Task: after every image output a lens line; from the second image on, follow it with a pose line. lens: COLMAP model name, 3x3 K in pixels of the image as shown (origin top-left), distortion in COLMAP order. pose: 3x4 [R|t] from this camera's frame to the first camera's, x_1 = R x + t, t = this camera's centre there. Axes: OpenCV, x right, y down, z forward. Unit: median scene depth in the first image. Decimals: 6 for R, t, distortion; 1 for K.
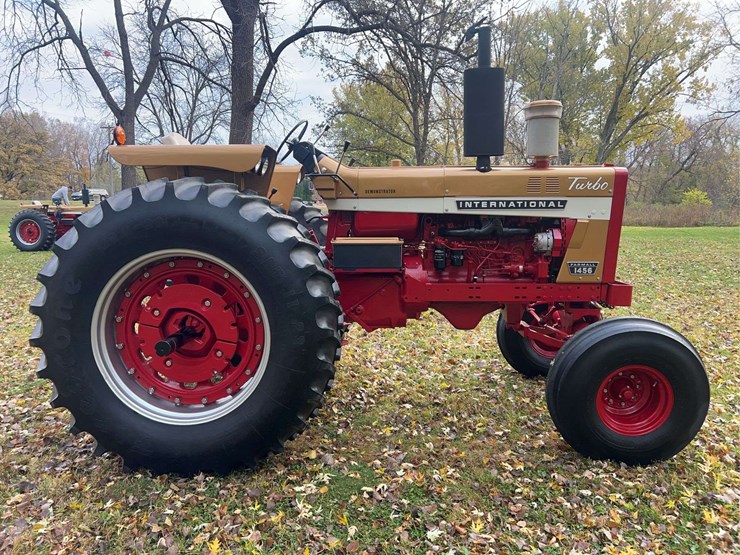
lens RADIAL K [[555.8, 0, 368.9], [0, 555.8, 277.9], [0, 0, 1]] dist [0.089269, -0.099929]
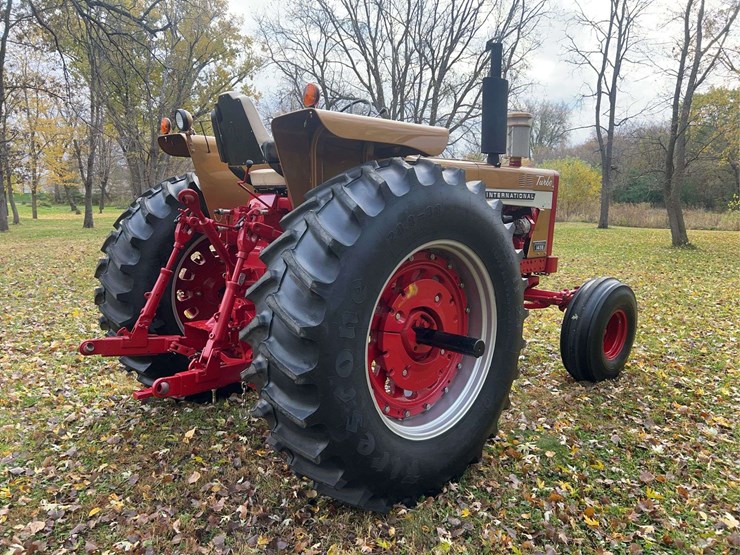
lens RADIAL K [[555.8, 0, 368.9], [0, 555.8, 277.9], [0, 0, 1]] dist [0.089269, -0.099929]
pose [[0.706882, -0.083597, 0.702375, -0.816260], [0.070762, 0.996368, 0.047371, -0.033660], [-0.703783, 0.016216, 0.710229, 0.361293]]
